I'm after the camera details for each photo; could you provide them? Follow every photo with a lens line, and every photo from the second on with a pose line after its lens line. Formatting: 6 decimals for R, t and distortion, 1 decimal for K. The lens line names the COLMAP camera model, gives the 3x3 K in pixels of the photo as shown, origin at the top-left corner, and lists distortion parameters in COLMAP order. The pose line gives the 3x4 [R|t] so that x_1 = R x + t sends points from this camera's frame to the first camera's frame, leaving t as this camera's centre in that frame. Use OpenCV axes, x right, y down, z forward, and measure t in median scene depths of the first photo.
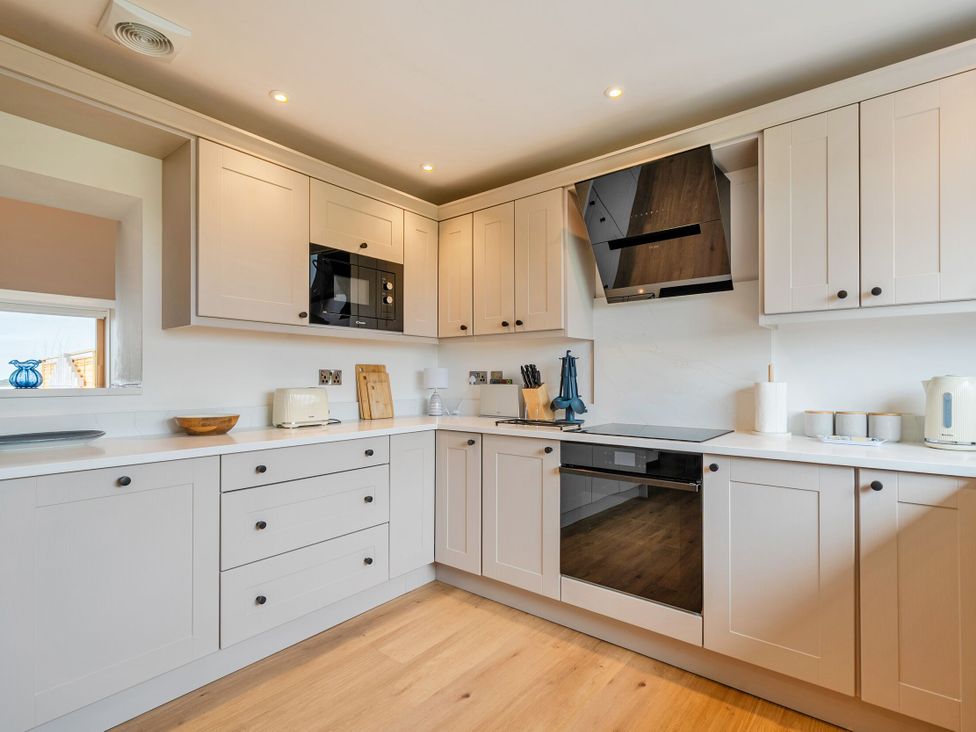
lens RADIAL K [[505.4, 0, 490.6], [0, 505.4, 373.4], [0, 0, 1]] dist [0.002552, -0.000927]
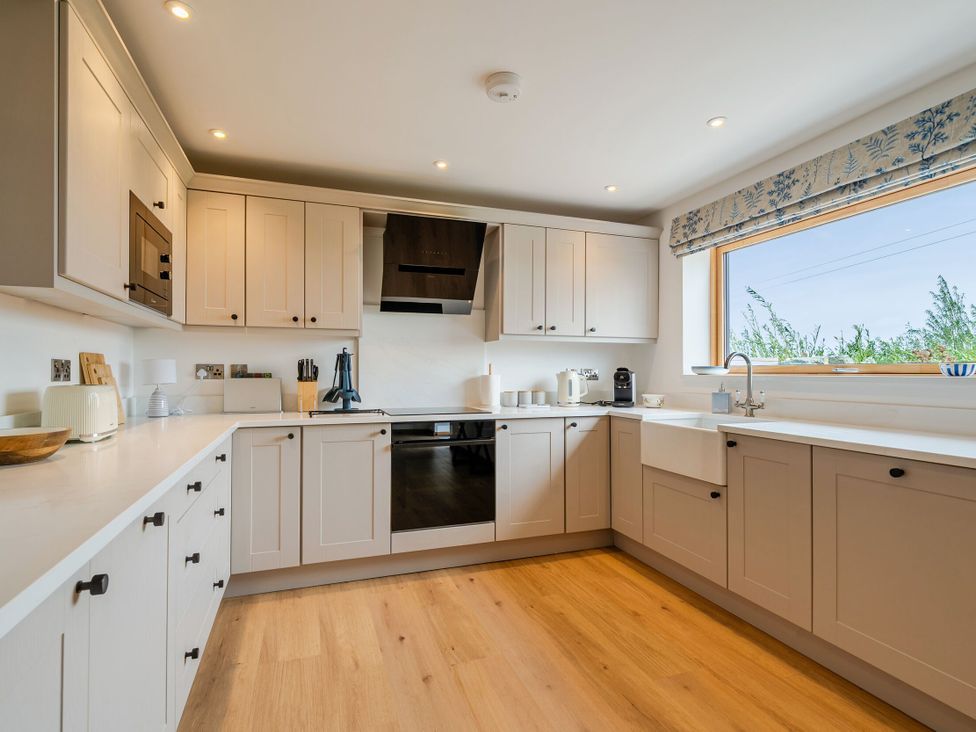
lens RADIAL K [[484.1, 0, 489.7], [0, 484.1, 366.0], [0, 0, 1]] dist [-0.000510, -0.001473]
pose [[0.514815, 0.012601, 0.857209, -0.785433], [-0.008766, 0.999917, -0.009434, 0.004032], [-0.857257, -0.002657, 0.514882, 0.202350]]
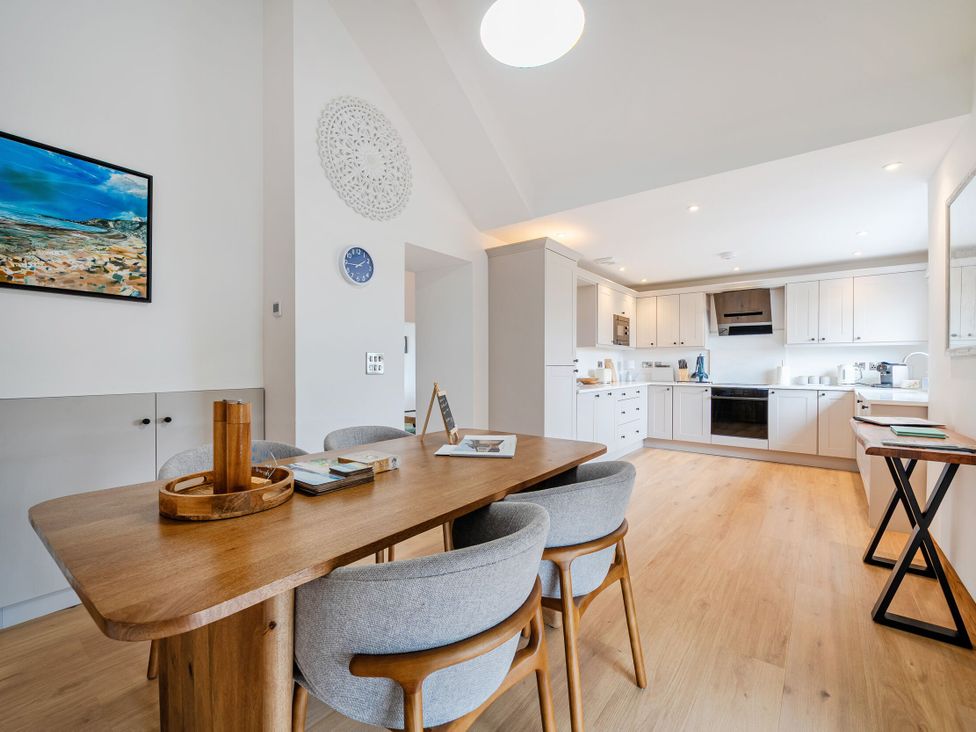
lens RADIAL K [[448.5, 0, 477.5], [0, 448.5, 366.3], [0, 0, 1]] dist [-0.003000, 0.000571]
pose [[0.999963, 0.002262, 0.008356, -1.249711], [-0.002361, 0.999927, 0.011878, -0.009721], [-0.008328, -0.011897, 0.999895, -1.567127]]
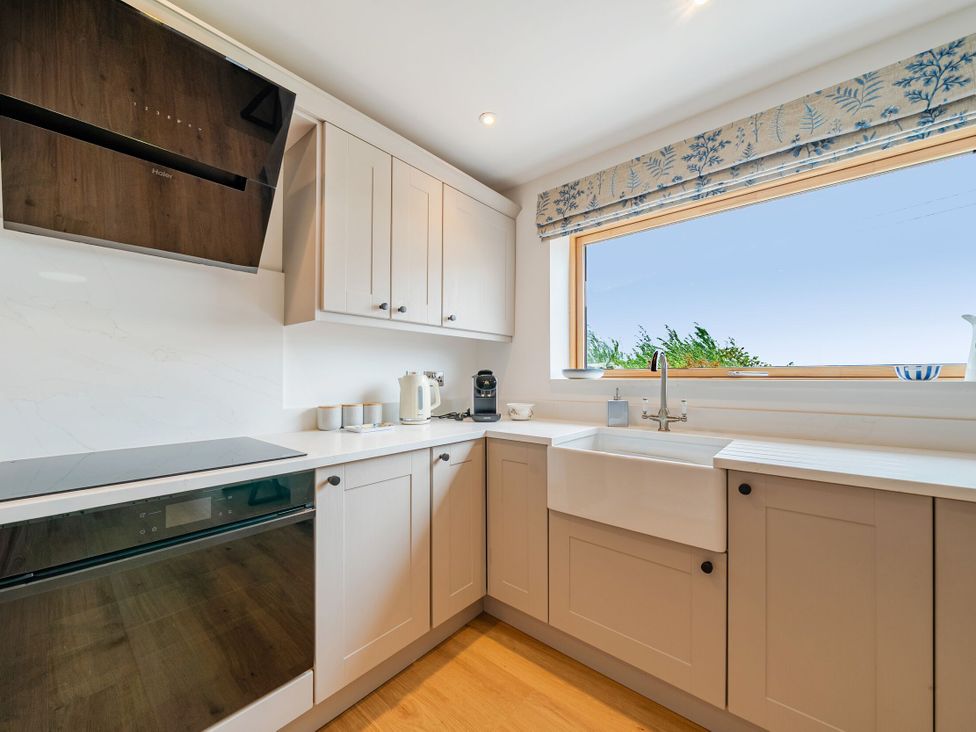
lens RADIAL K [[379.2, 0, 486.6], [0, 379.2, 372.7], [0, 0, 1]] dist [-0.003974, -0.000552]
pose [[0.021395, 0.011373, 0.999706, -0.163971], [-0.008723, 0.999899, -0.011189, 0.007930], [-0.999733, -0.008481, 0.021492, 0.622028]]
